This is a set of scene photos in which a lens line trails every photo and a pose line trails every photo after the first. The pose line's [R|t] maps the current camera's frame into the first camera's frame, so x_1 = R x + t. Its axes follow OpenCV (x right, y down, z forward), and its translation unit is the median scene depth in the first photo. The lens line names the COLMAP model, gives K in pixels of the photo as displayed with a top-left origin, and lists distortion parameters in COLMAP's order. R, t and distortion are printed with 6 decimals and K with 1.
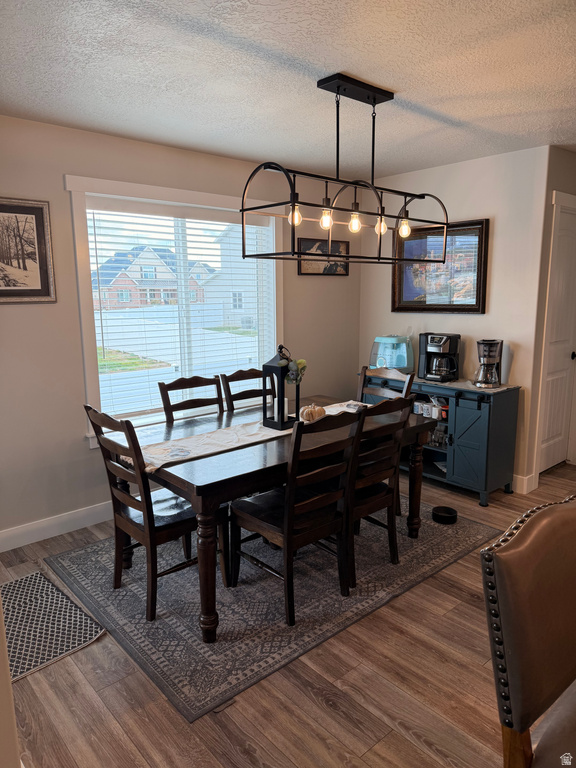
lens RADIAL K [[538.5, 0, 300.1], [0, 538.5, 386.7], [0, 0, 1]] dist [0.040479, -0.069007]
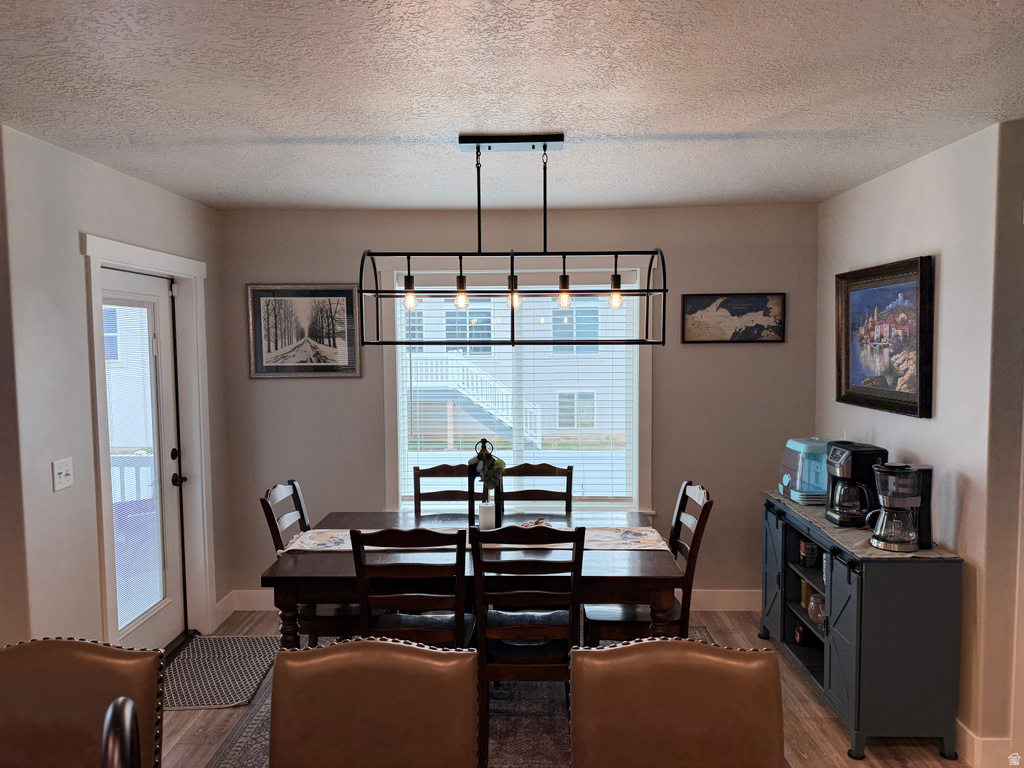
lens RADIAL K [[718.0, 0, 517.3], [0, 718.0, 384.5], [0, 0, 1]] dist [0.040479, -0.069007]
pose [[0.726572, 0.048546, -0.685373, 0.717660], [-0.116907, 0.991690, -0.053693, -0.104079], [0.677072, 0.119137, 0.726210, 0.206886]]
